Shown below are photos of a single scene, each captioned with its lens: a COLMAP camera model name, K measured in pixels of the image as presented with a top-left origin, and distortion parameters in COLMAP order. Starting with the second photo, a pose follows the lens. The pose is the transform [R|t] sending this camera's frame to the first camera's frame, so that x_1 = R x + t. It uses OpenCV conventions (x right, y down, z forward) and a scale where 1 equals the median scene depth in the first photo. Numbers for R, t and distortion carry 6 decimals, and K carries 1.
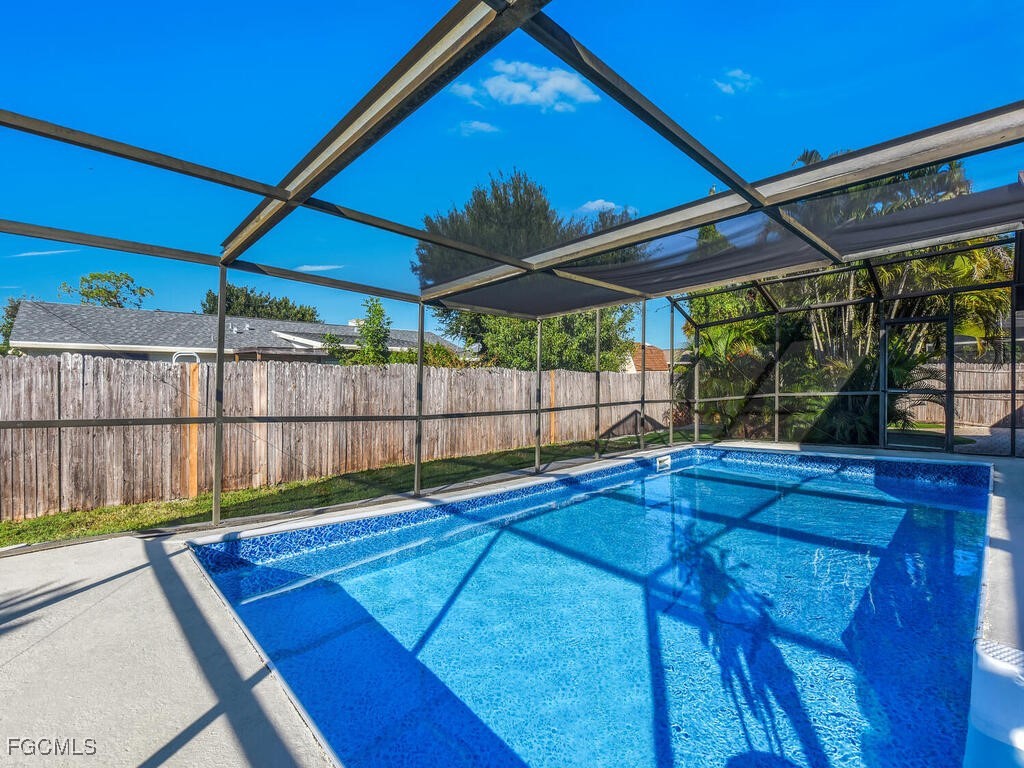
lens RADIAL K [[455.3, 0, 514.4], [0, 455.3, 382.1], [0, 0, 1]] dist [0.010668, -0.000183]
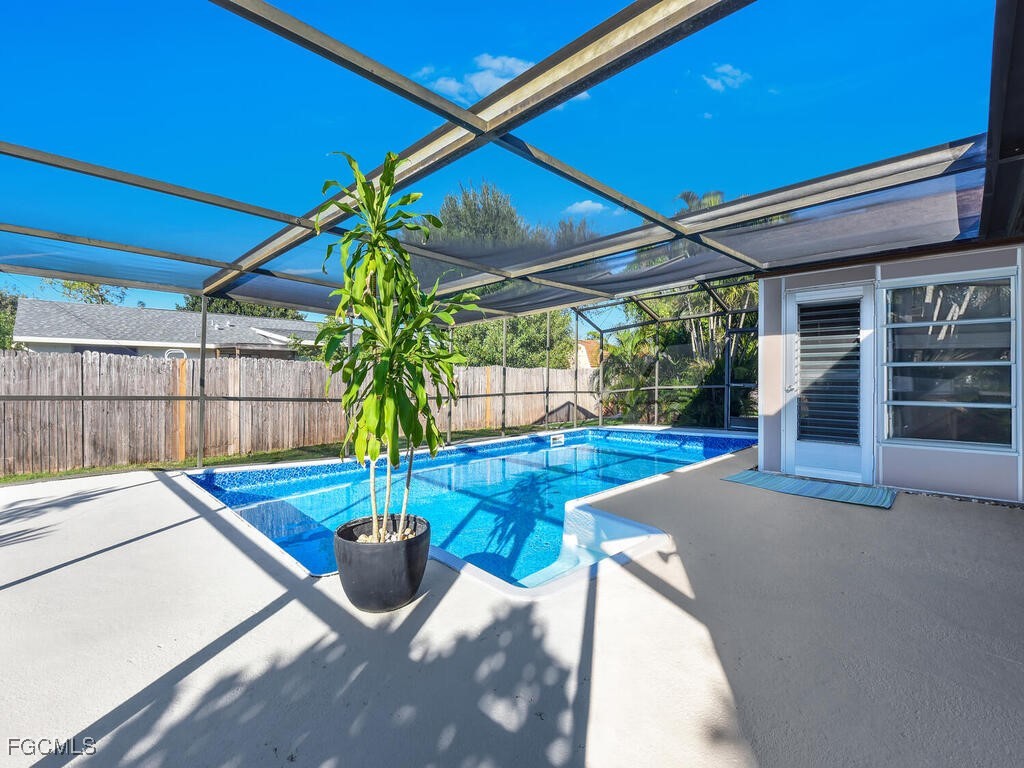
lens RADIAL K [[455.3, 0, 511.1], [0, 455.3, 381.5], [0, 0, 1]] dist [0.010668, -0.000183]
pose [[0.999742, 0.007703, 0.021389, 0.191334], [-0.007914, 0.999921, 0.009802, 0.002652], [-0.021312, -0.009969, 0.999723, -0.297265]]
